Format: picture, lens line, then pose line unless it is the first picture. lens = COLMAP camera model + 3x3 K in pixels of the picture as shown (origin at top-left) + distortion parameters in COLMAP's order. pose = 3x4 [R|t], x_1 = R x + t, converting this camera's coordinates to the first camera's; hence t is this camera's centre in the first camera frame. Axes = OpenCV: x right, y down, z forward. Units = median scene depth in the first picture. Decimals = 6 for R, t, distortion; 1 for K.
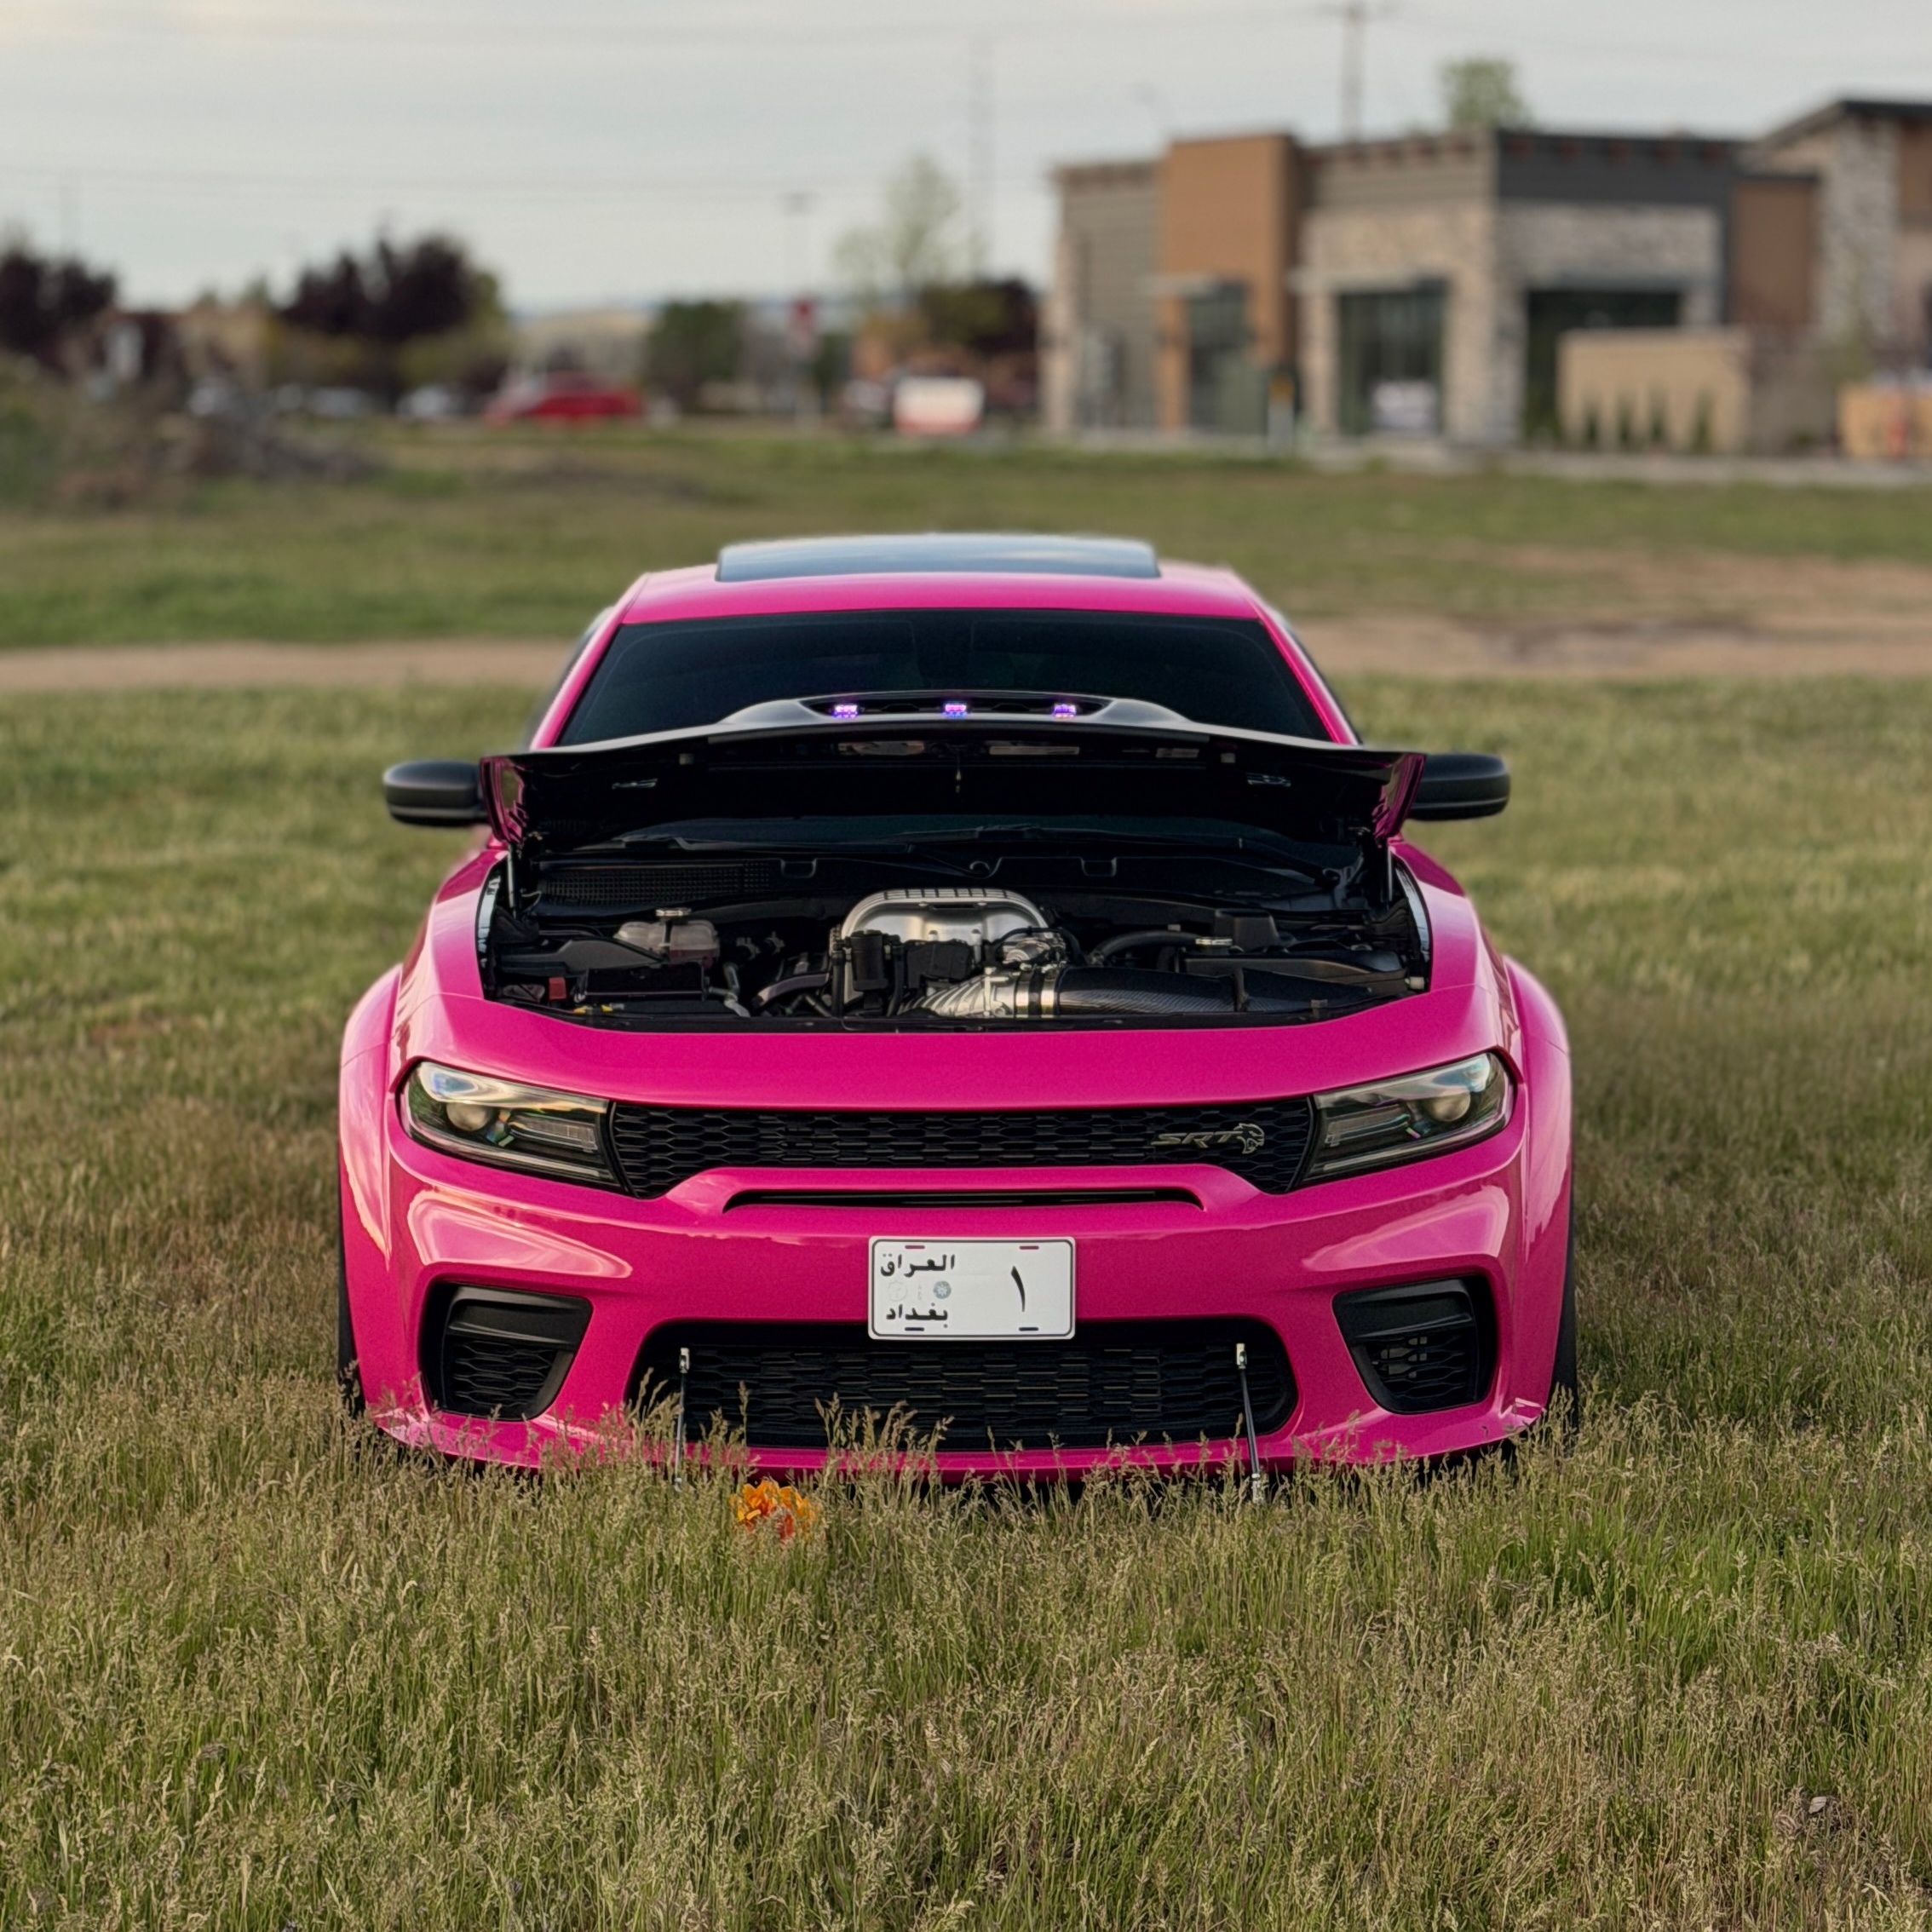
lens RADIAL K [[5183.9, 0, 966.0], [0, 5183.9, 966.0], [0, 0, 1]] dist [0.129562, 0.298776]
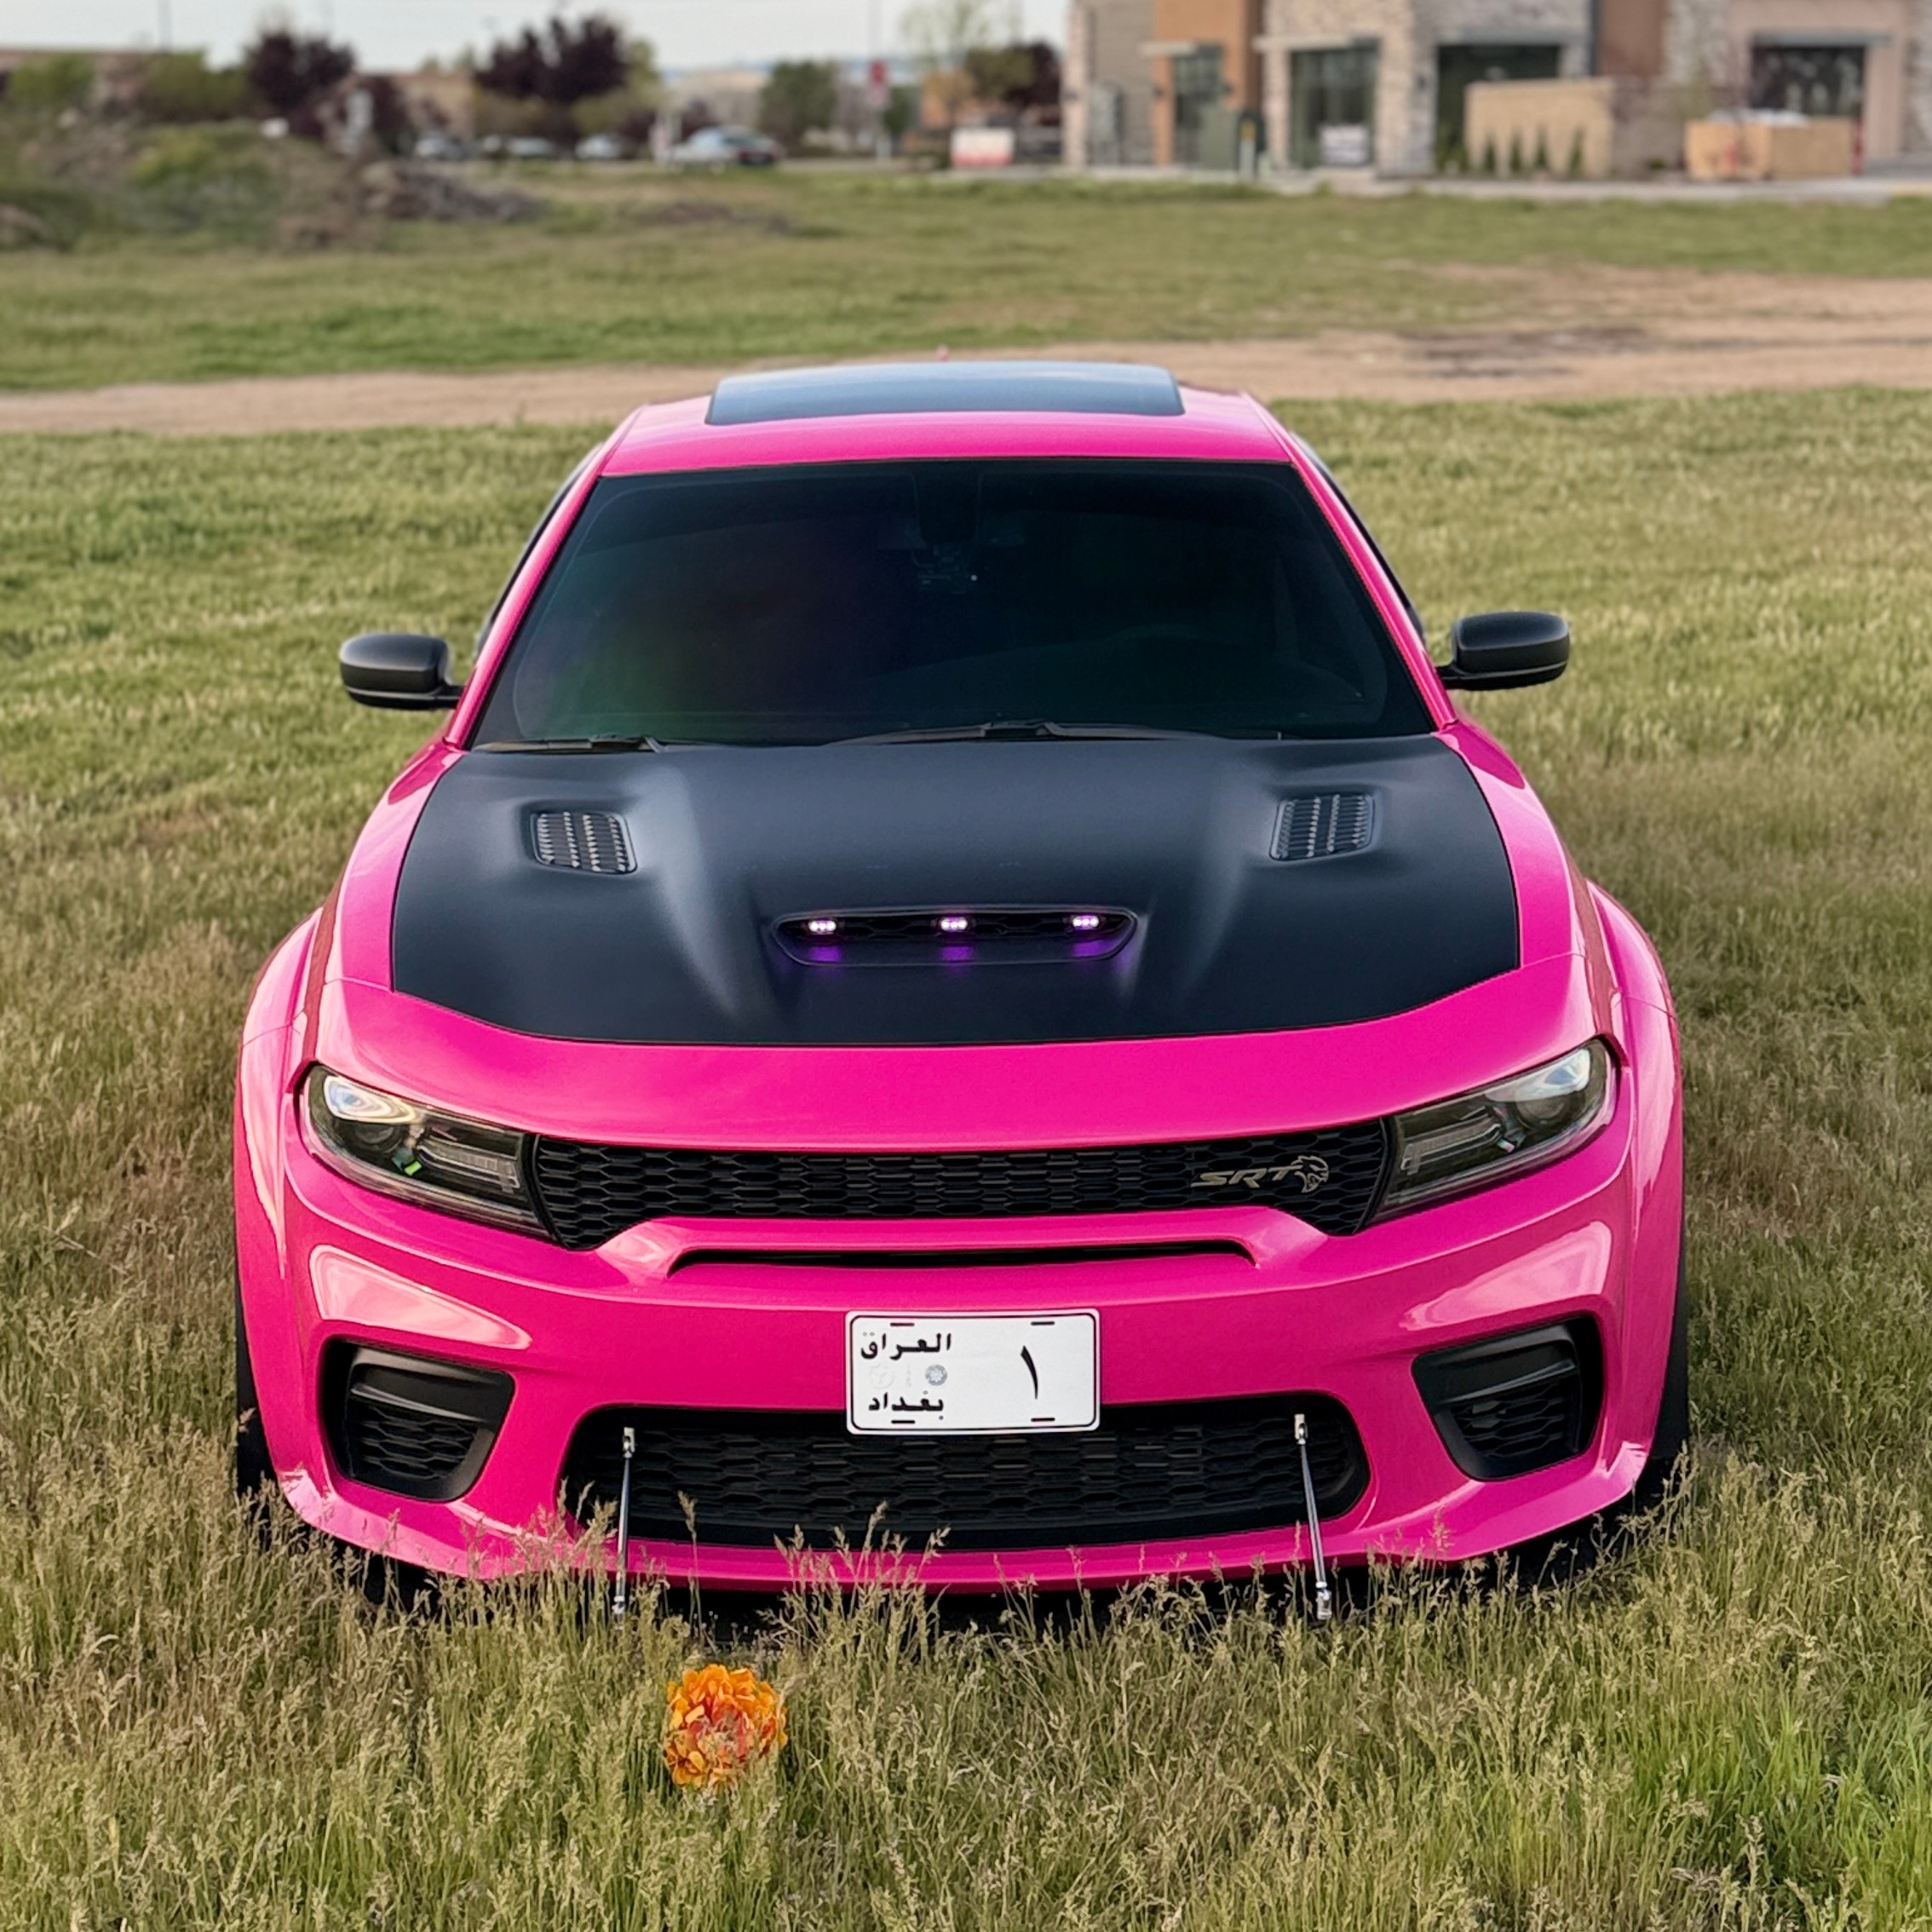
lens RADIAL K [[3890.3, 0, 966.0], [0, 3890.3, 966.0], [0, 0, 1]] dist [0.104367, 0.331988]
pose [[0.999867, -0.011011, -0.012046, 0.007348], [0.012152, 0.995000, 0.099131, -0.056038], [0.010894, -0.099264, 0.995001, 0.358608]]
